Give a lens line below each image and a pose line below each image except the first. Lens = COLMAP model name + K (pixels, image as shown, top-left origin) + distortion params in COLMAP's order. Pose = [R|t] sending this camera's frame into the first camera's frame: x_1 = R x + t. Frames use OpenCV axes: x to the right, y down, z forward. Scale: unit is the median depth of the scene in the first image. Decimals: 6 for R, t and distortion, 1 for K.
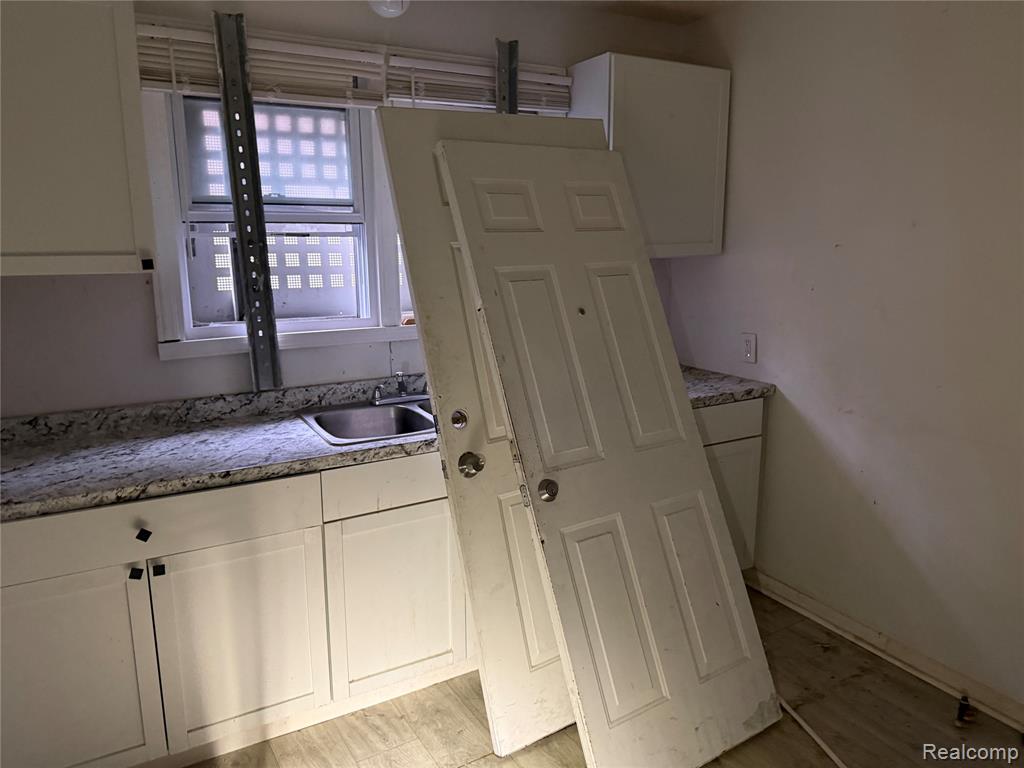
lens RADIAL K [[725.6, 0, 512.0], [0, 725.6, 384.0], [0, 0, 1]] dist [0.099768, -0.003113]
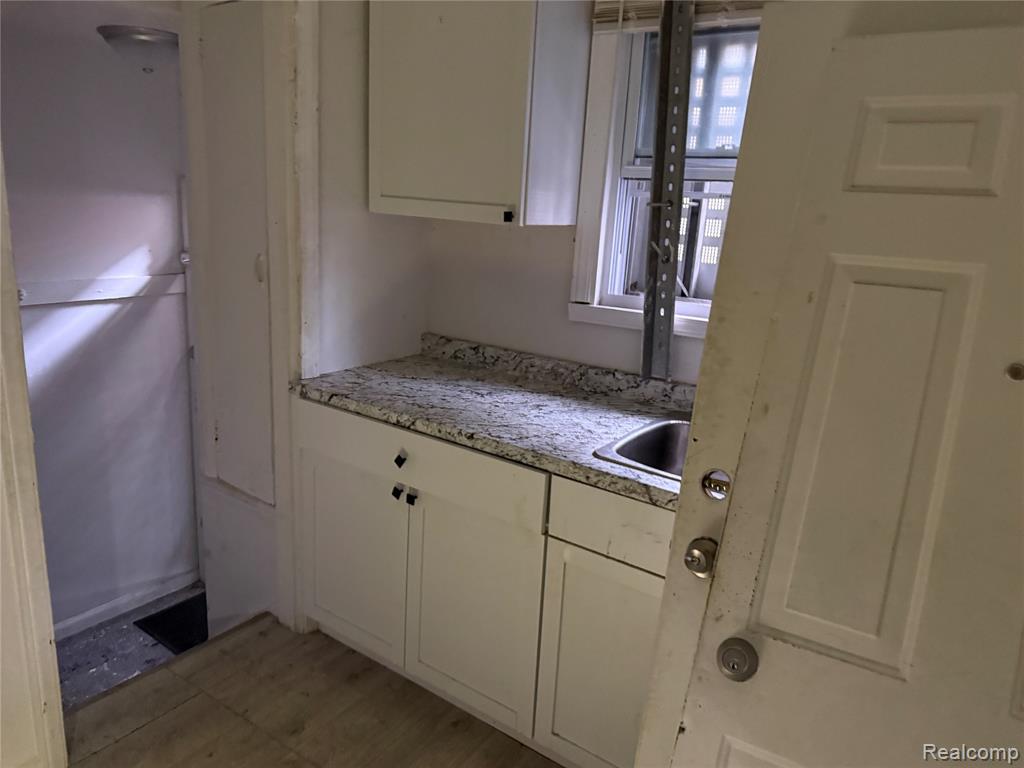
lens RADIAL K [[725.6, 0, 512.0], [0, 725.6, 384.0], [0, 0, 1]] dist [0.099768, -0.003113]
pose [[0.432579, 0.259239, -0.863522, 0.388900], [-0.240707, 0.956213, 0.166485, -0.101323], [0.868870, 0.135838, 0.476039, 0.524004]]
